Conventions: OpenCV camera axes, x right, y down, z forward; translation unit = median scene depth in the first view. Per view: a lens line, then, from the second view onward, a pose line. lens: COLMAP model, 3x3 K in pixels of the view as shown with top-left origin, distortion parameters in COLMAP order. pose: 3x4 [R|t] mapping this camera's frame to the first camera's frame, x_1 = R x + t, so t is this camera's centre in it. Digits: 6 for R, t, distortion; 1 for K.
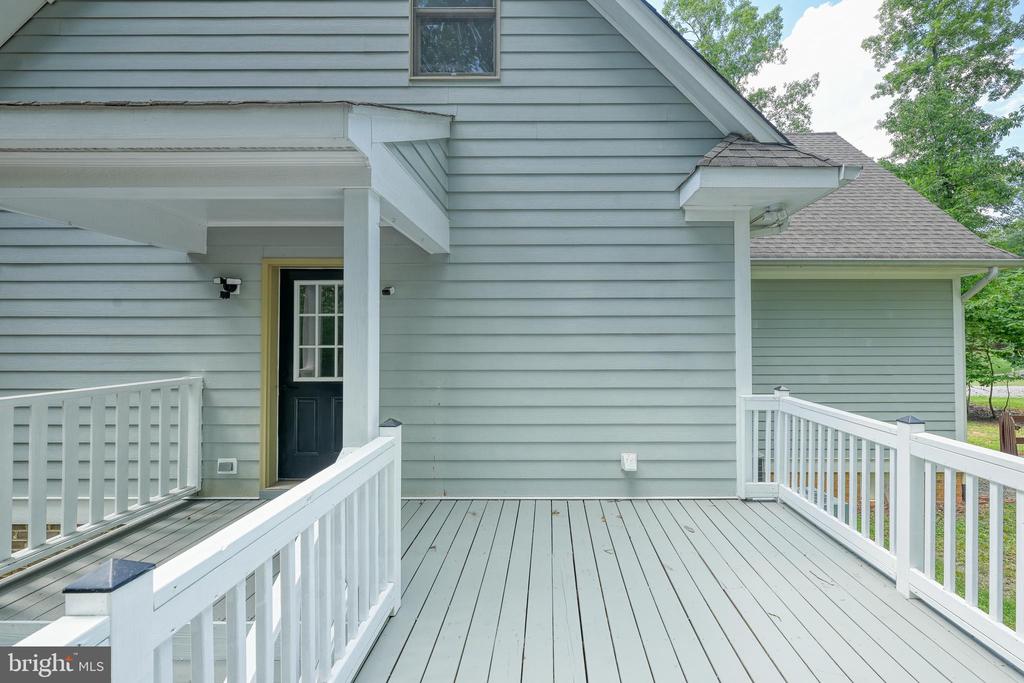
lens RADIAL K [[405.0, 0, 534.3], [0, 405.0, 334.4], [0, 0, 1]] dist [-0.014005, 0.000610]
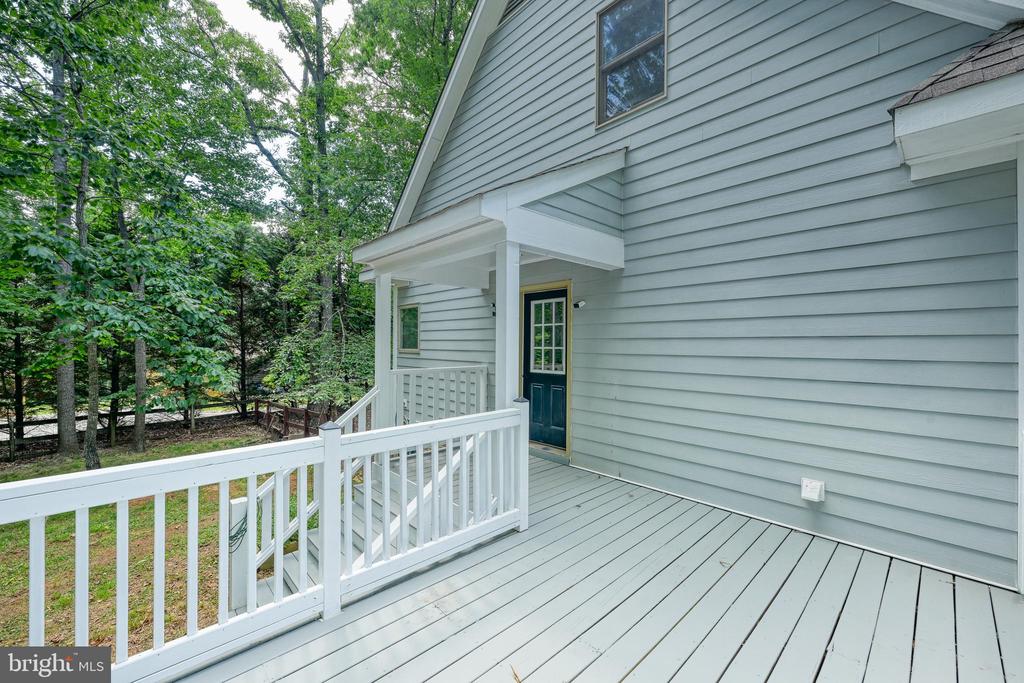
lens RADIAL K [[405.0, 0, 527.7], [0, 405.0, 342.7], [0, 0, 1]] dist [-0.014005, 0.000610]
pose [[0.691888, 0.001816, -0.722002, 0.432239], [0.002578, 0.999984, 0.004985, 0.005856], [0.722000, -0.005310, 0.691873, 0.003626]]
